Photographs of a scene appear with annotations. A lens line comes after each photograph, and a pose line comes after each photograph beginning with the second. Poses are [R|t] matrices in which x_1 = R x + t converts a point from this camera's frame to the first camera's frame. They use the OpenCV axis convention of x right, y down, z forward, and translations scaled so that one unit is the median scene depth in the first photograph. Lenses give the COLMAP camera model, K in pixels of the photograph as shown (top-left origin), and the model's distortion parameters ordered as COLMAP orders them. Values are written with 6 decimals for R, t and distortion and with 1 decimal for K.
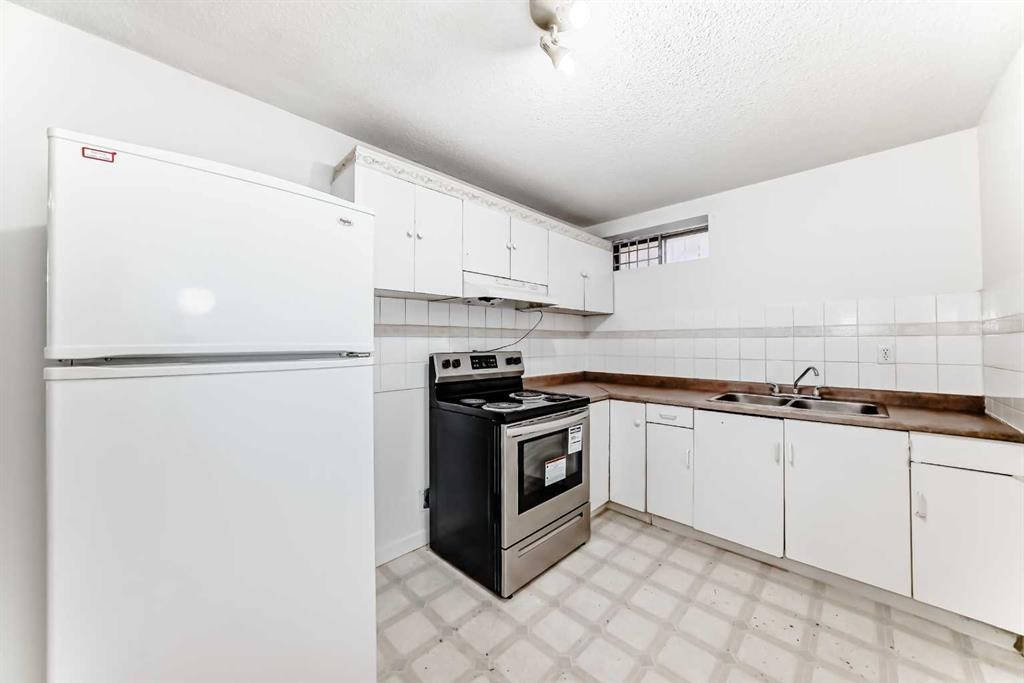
lens RADIAL K [[363.1, 0, 514.2], [0, 363.1, 356.1], [0, 0, 1]] dist [-0.027476, 0.006692]
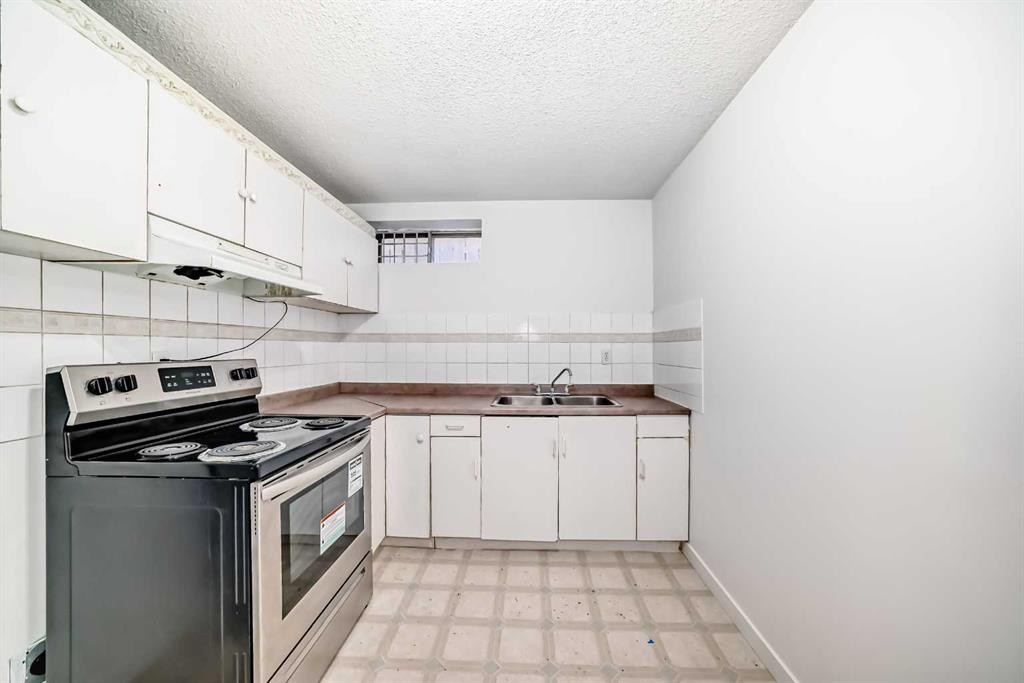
lens RADIAL K [[363.1, 0, 514.2], [0, 363.1, 356.1], [0, 0, 1]] dist [-0.027476, 0.006692]
pose [[0.741799, -0.011398, 0.670525, -0.080182], [0.020684, 0.999769, -0.005888, -0.005429], [-0.670303, 0.018237, 0.741863, 0.209362]]
